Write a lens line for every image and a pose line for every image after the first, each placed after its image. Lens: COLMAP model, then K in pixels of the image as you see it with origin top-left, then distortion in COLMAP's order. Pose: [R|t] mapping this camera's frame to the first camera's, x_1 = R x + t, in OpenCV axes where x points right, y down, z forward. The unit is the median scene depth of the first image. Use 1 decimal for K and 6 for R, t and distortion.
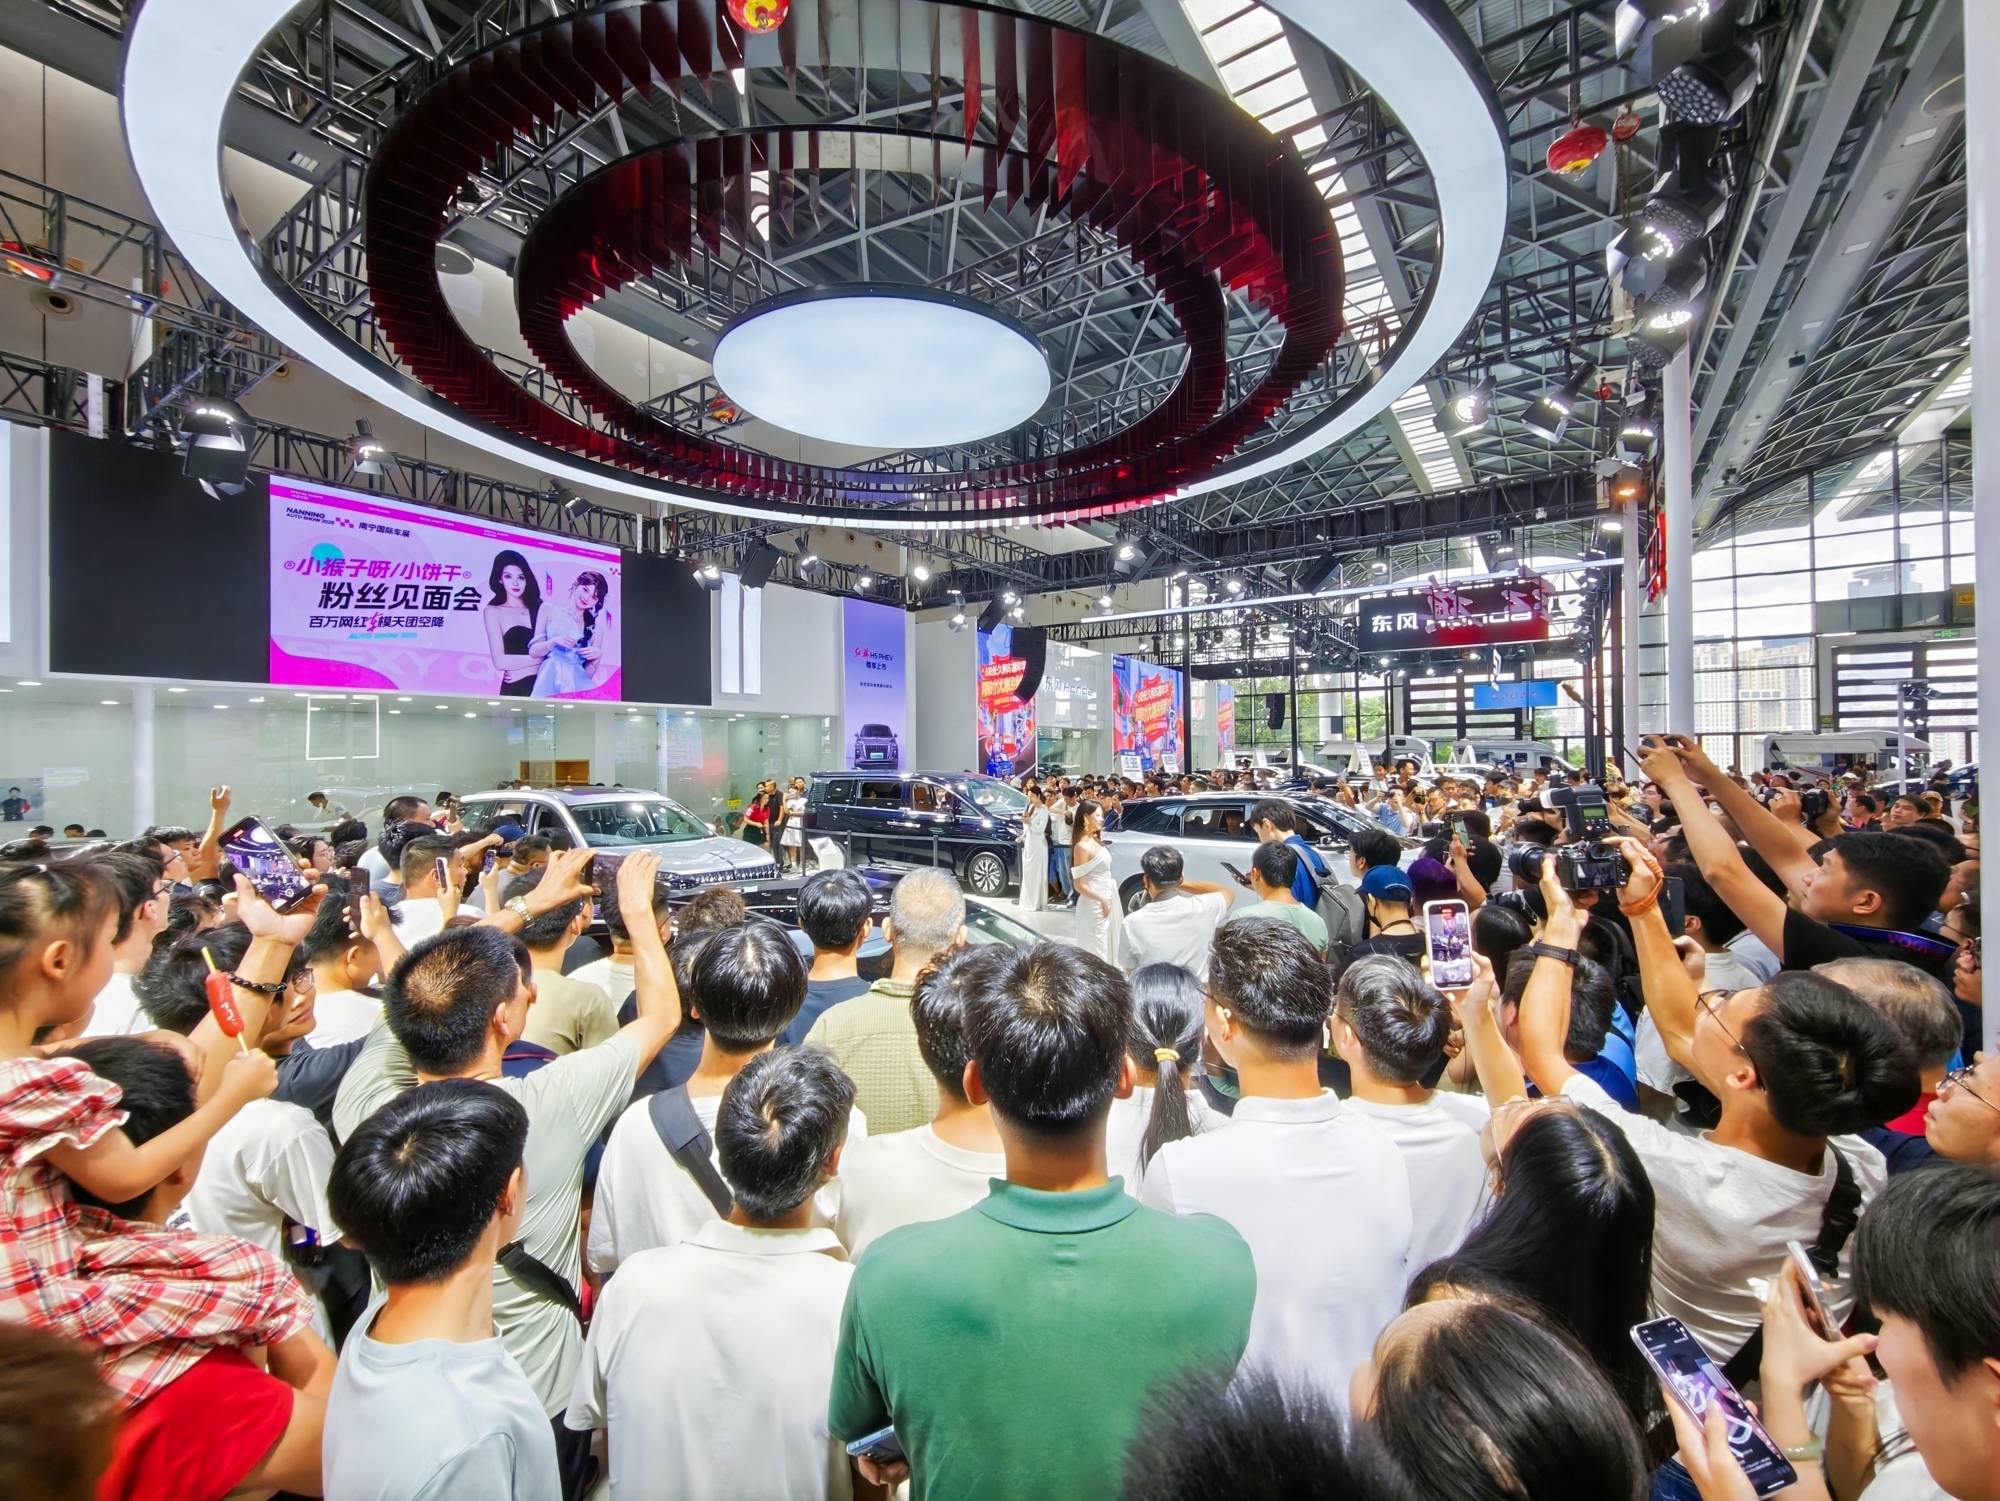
lens RADIAL K [[810.2, 0, 1001.2], [0, 810.2, 754.4], [0, 0, 1]] dist [-0.000099, 0.000011]
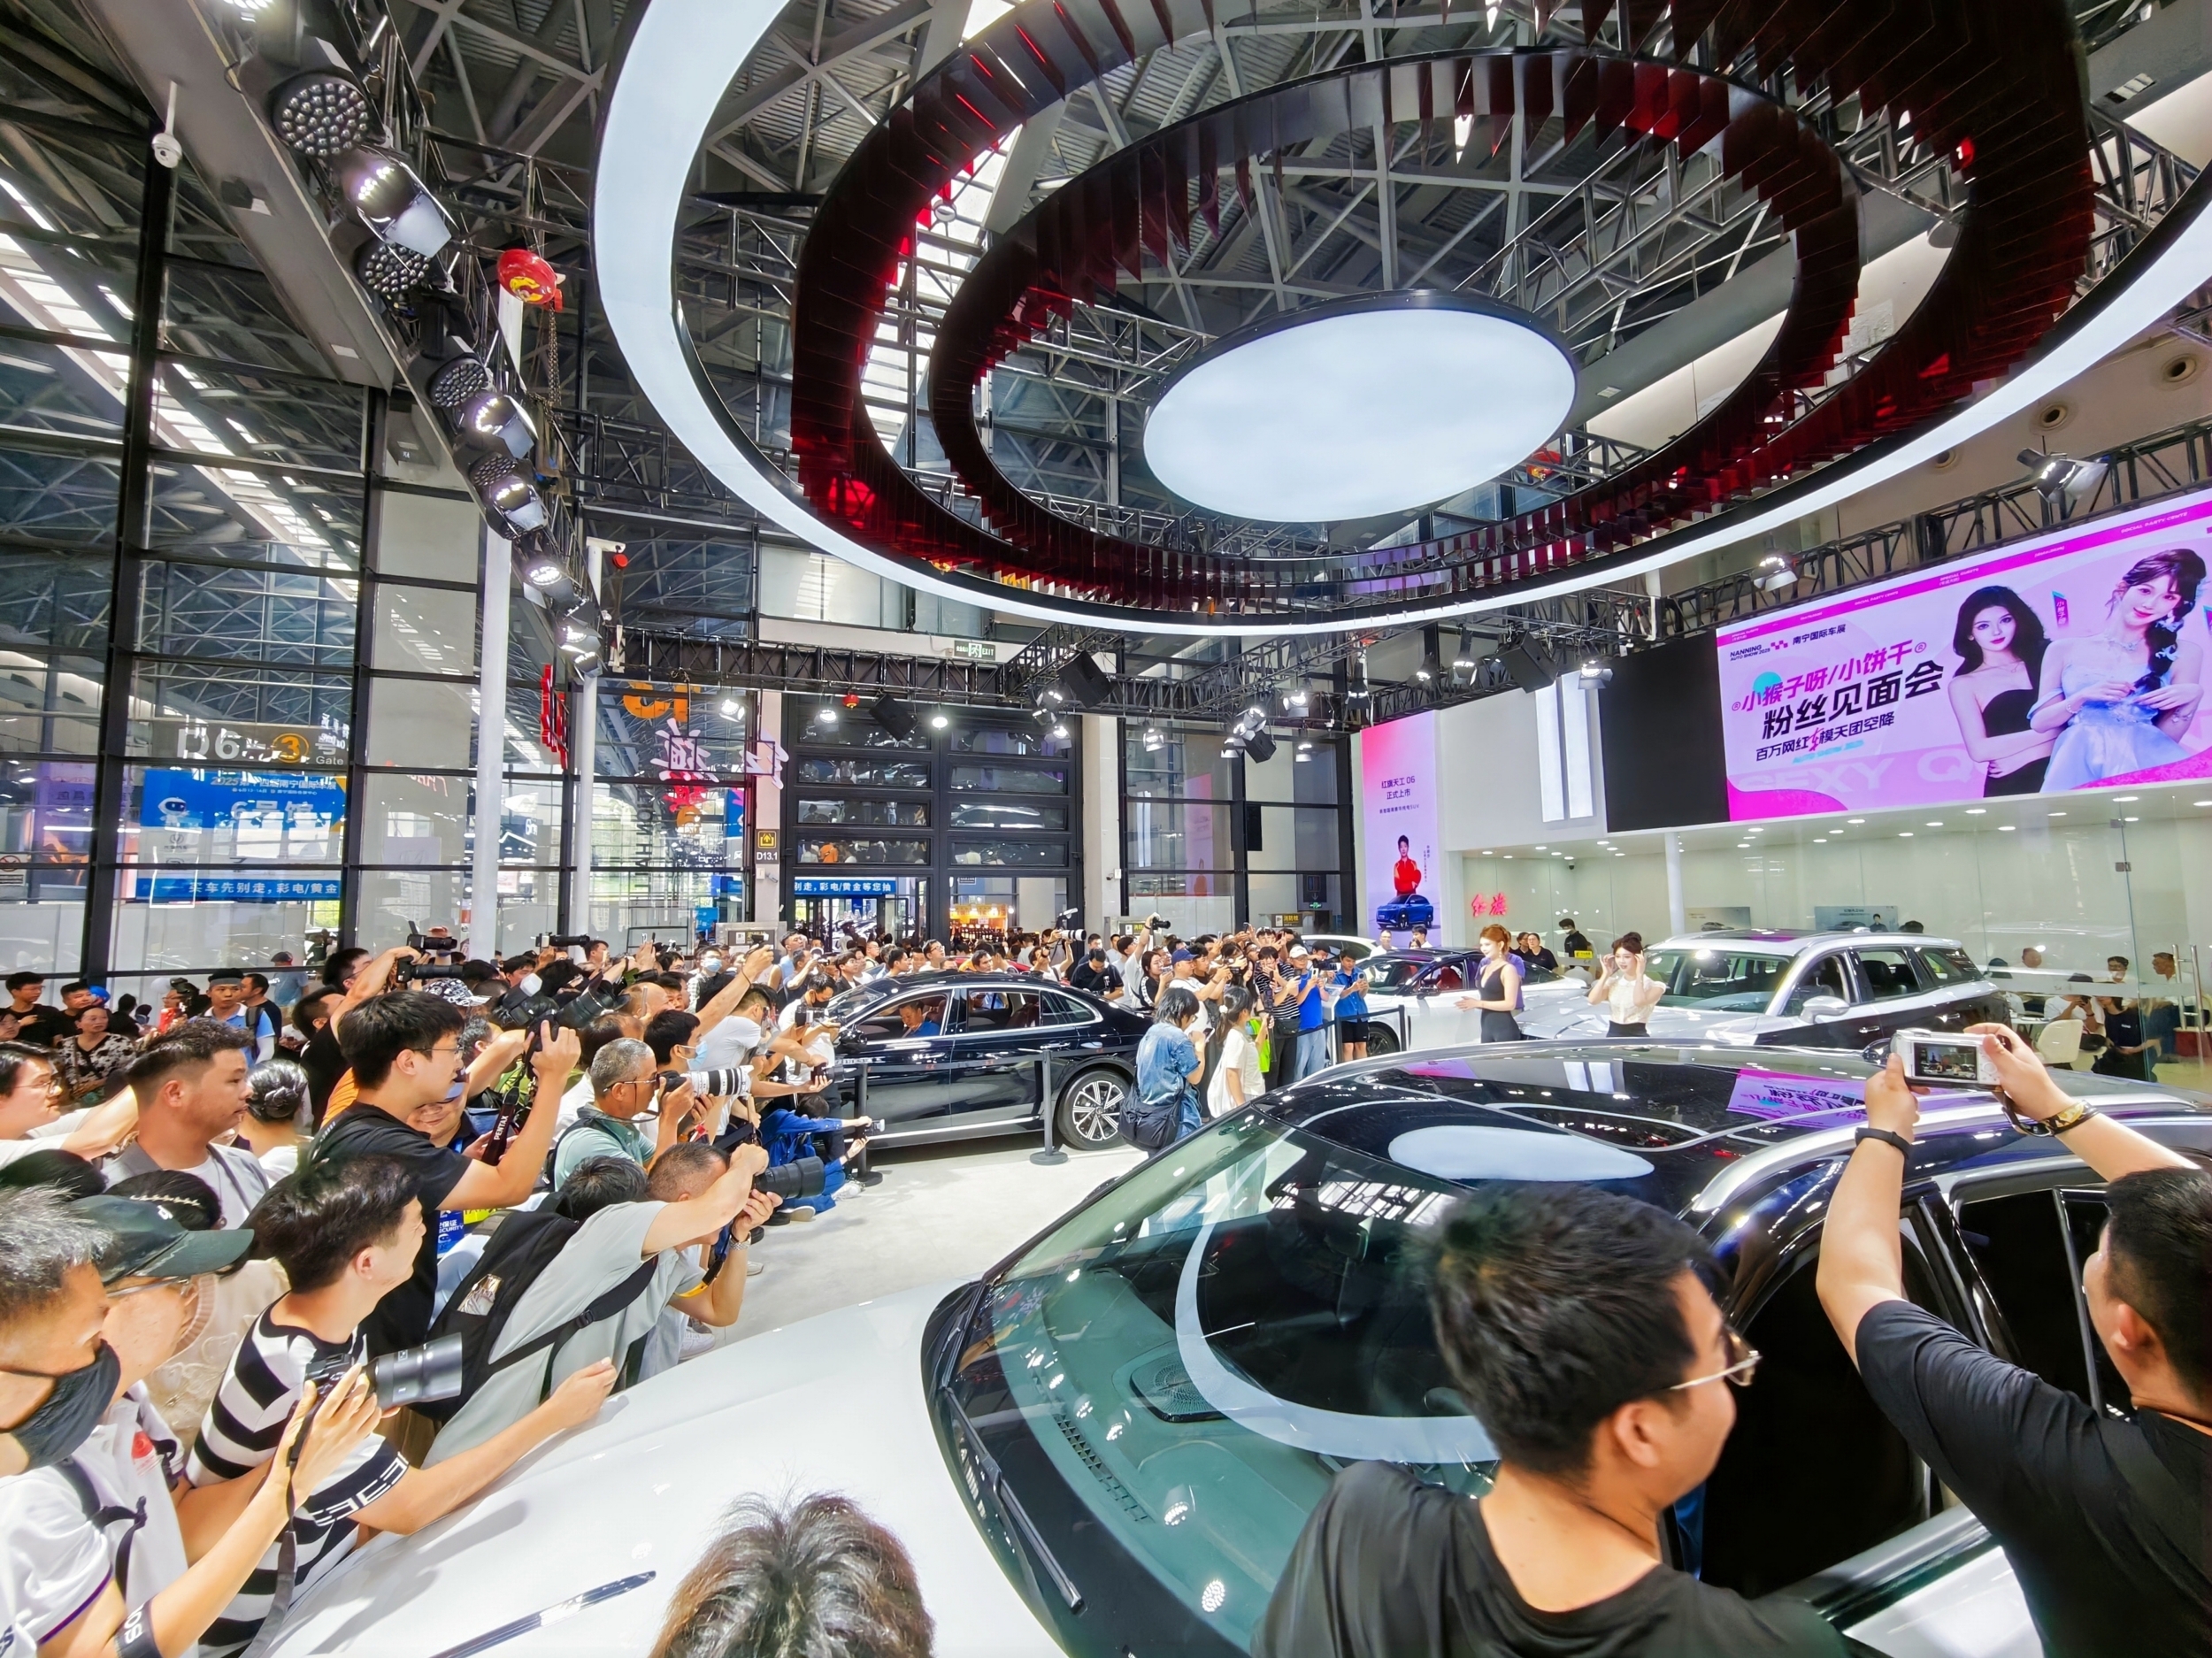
lens RADIAL K [[896.1, 0, 1100.3], [0, 896.1, 827.4], [0, 0, 1]] dist [-0.000099, 0.000011]
pose [[-0.519156, -0.060509, -0.852535, 0.464190], [0.024558, 0.996023, -0.085647, 0.000194], [0.854327, -0.065401, -0.515605, 0.788541]]
